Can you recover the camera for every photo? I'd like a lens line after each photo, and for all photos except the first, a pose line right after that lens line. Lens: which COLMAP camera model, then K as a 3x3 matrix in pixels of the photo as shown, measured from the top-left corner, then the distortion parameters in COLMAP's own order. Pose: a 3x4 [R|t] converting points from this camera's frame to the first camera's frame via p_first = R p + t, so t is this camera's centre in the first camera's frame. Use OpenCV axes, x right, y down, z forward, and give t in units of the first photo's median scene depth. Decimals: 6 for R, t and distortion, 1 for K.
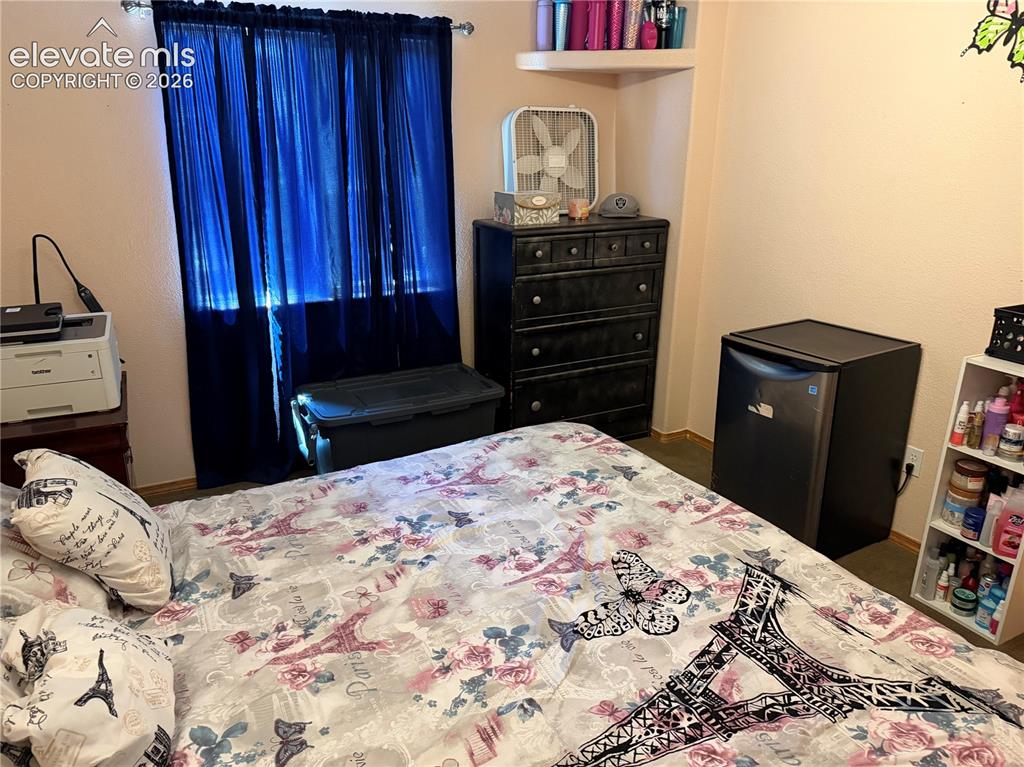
lens RADIAL K [[724.4, 0, 528.0], [0, 724.4, 386.4], [0, 0, 1]] dist [0.084121, -0.147707]
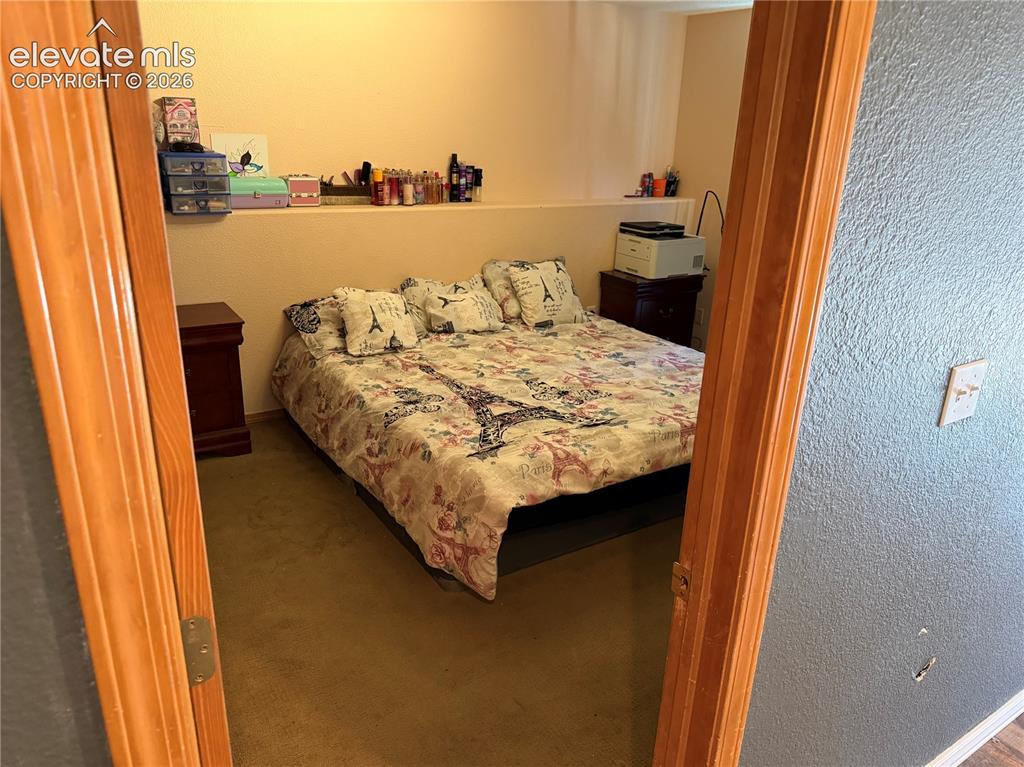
lens RADIAL K [[724.4, 0, 528.0], [0, 724.4, 386.4], [0, 0, 1]] dist [0.084121, -0.147707]
pose [[0.102050, 0.337306, -0.935848, 1.876838], [-0.362638, 0.888637, 0.280746, -0.204575], [0.926326, 0.310724, 0.213005, 0.554893]]
